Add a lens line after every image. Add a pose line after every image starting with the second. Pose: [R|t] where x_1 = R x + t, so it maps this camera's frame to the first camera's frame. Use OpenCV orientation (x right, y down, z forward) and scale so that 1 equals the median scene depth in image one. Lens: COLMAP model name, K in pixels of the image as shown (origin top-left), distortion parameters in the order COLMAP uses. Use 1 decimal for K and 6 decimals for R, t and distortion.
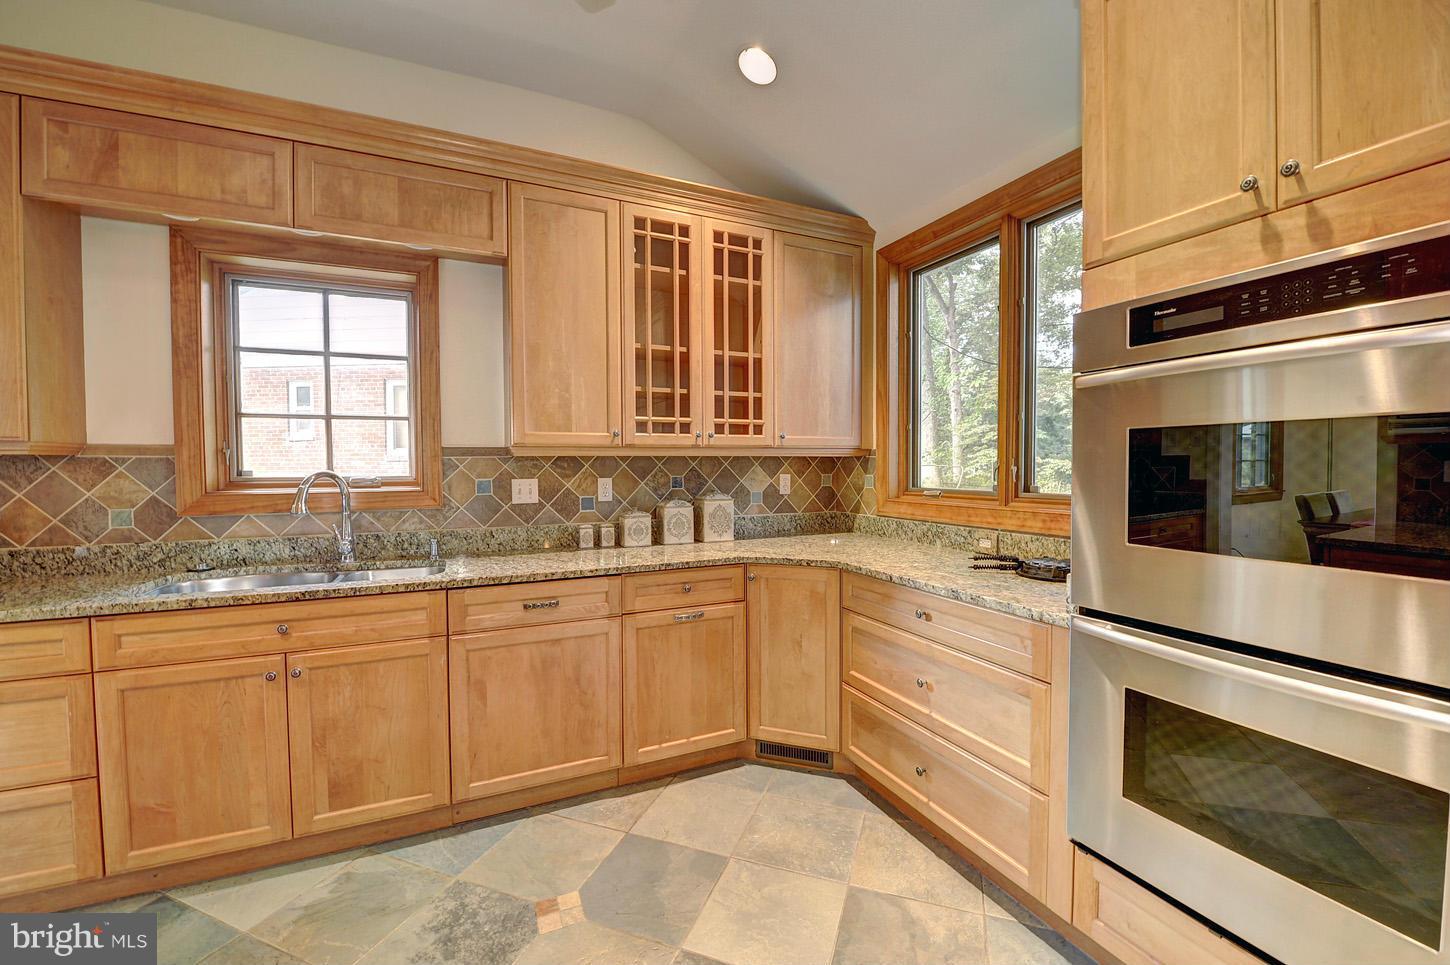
lens RADIAL K [[576.4, 0, 731.2], [0, 576.4, 483.3], [0, 0, 1]] dist [-0.015744, -0.002211]
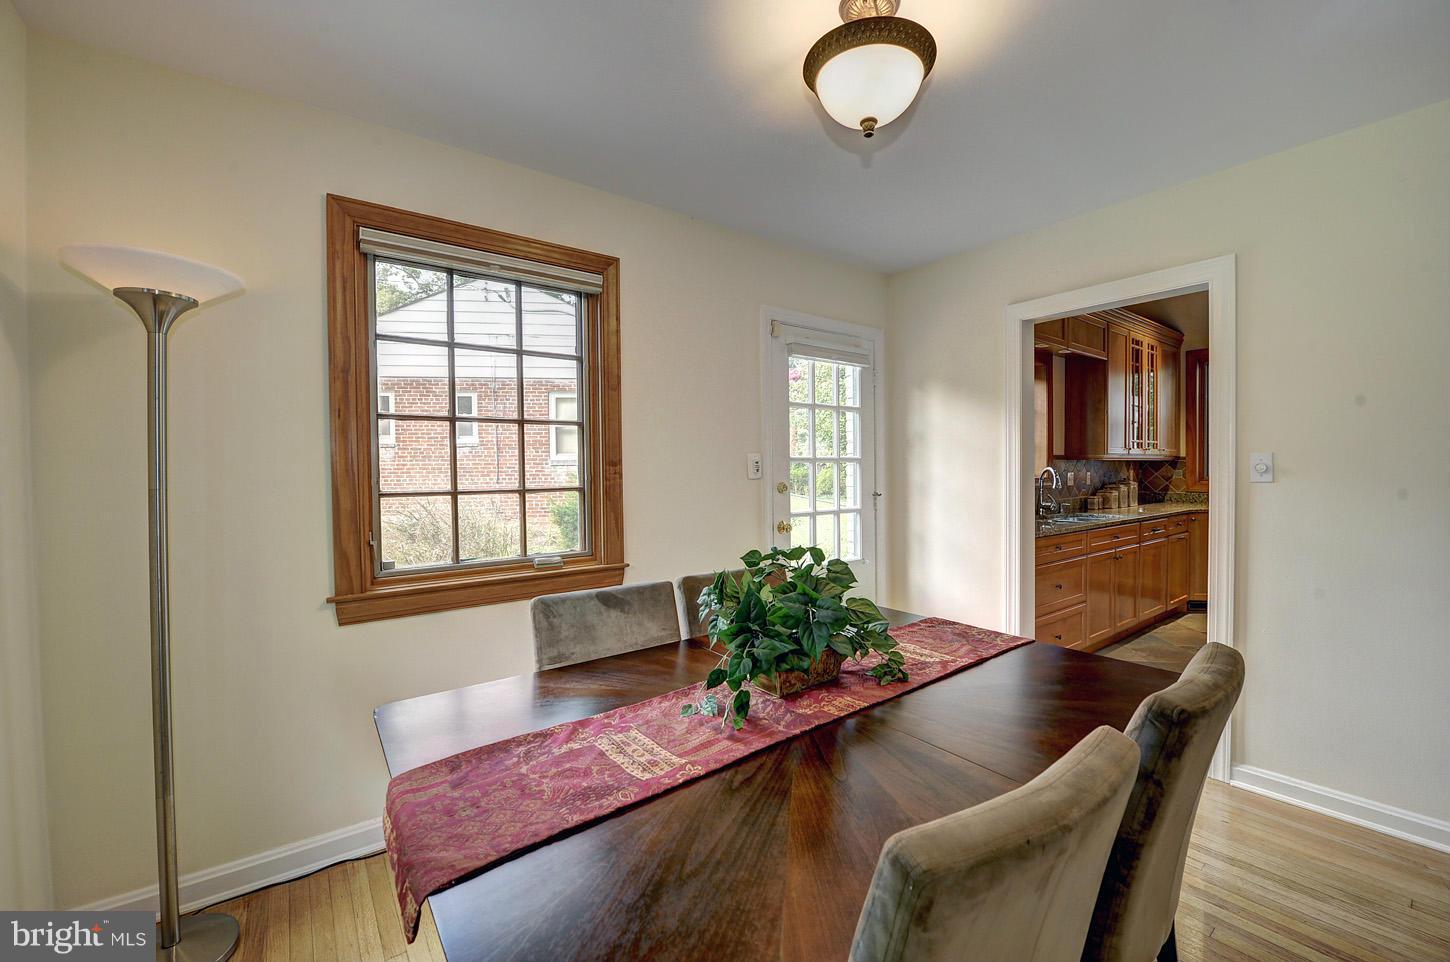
lens RADIAL K [[576.4, 0, 719.8], [0, 576.4, 480.7], [0, 0, 1]] dist [-0.015744, -0.002211]
pose [[0.981126, -0.007752, 0.193212, -1.966035], [0.011672, 0.999748, -0.019162, 0.045938], [-0.193015, 0.021055, 0.980970, -0.648507]]
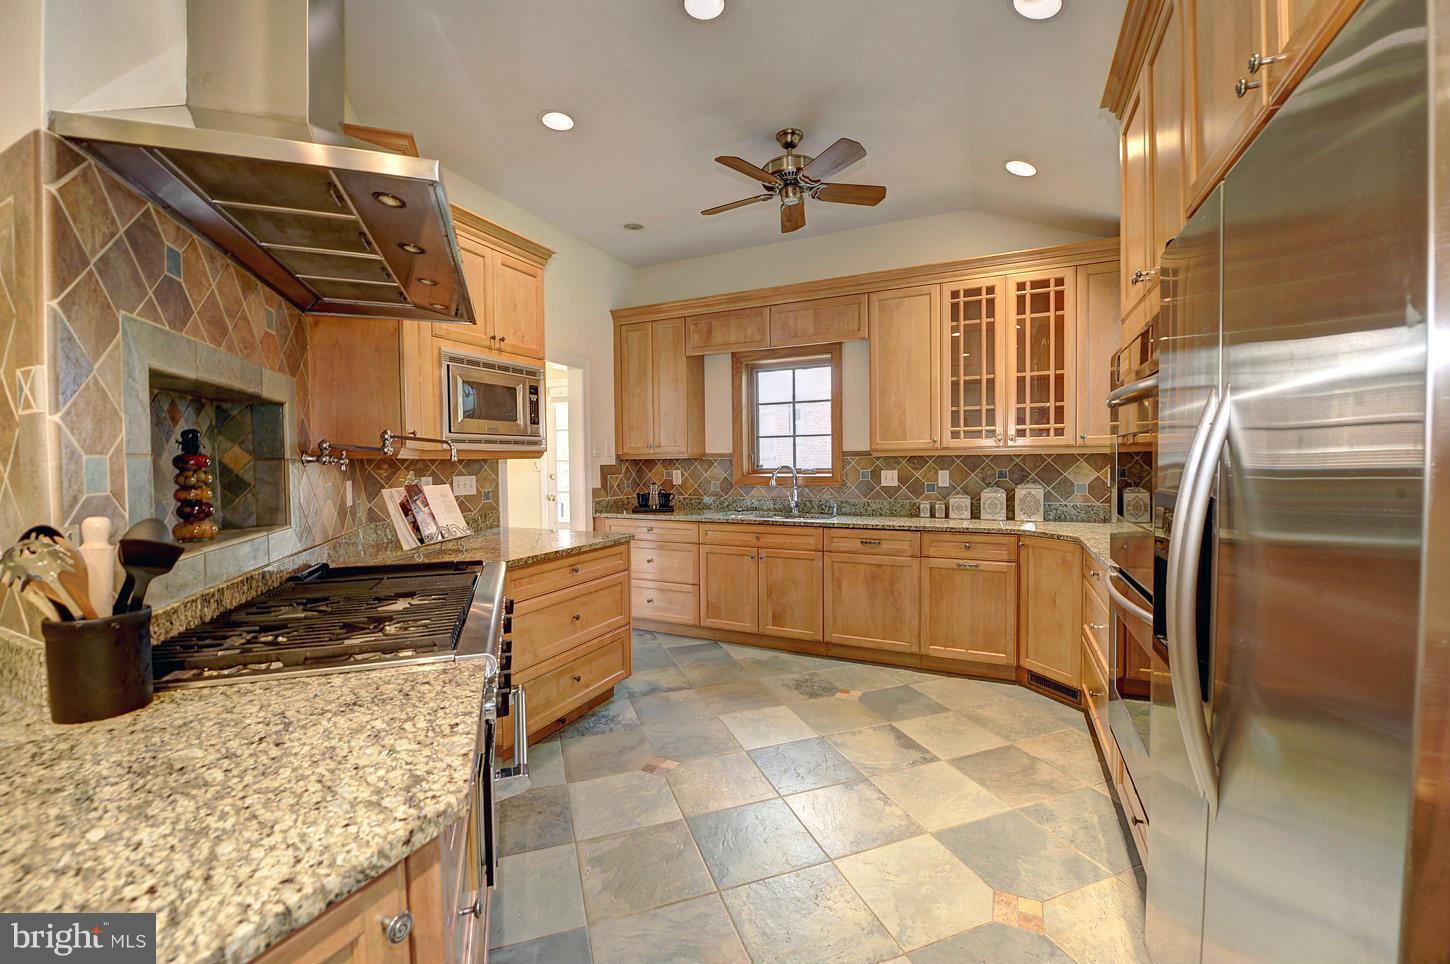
lens RADIAL K [[576.4, 0, 729.4], [0, 576.4, 481.4], [0, 0, 1]] dist [-0.015744, -0.002211]
pose [[0.643341, 0.022466, -0.765250, 0.605757], [-0.019071, 0.999729, 0.013316, 0.010755], [0.765342, 0.006027, 0.643596, -0.372000]]
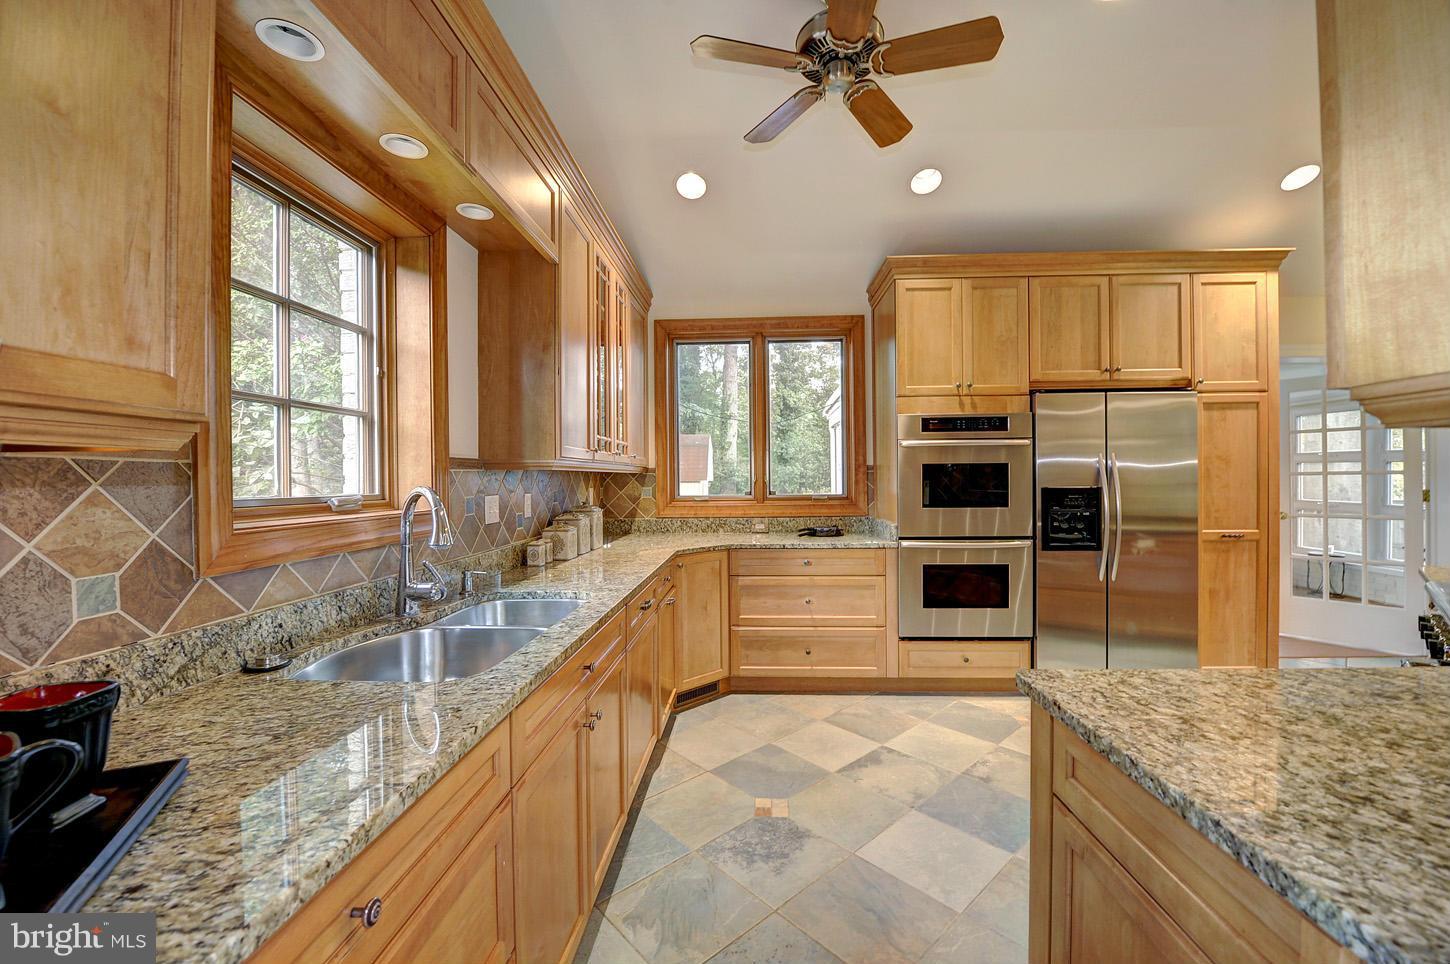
lens RADIAL K [[576.4, 0, 730.1], [0, 576.4, 481.0], [0, 0, 1]] dist [-0.015744, -0.002211]
pose [[0.466486, -0.003570, 0.884521, -1.035957], [0.035822, 0.999248, -0.014859, -0.003726], [-0.883803, 0.038617, 0.466263, 0.283614]]
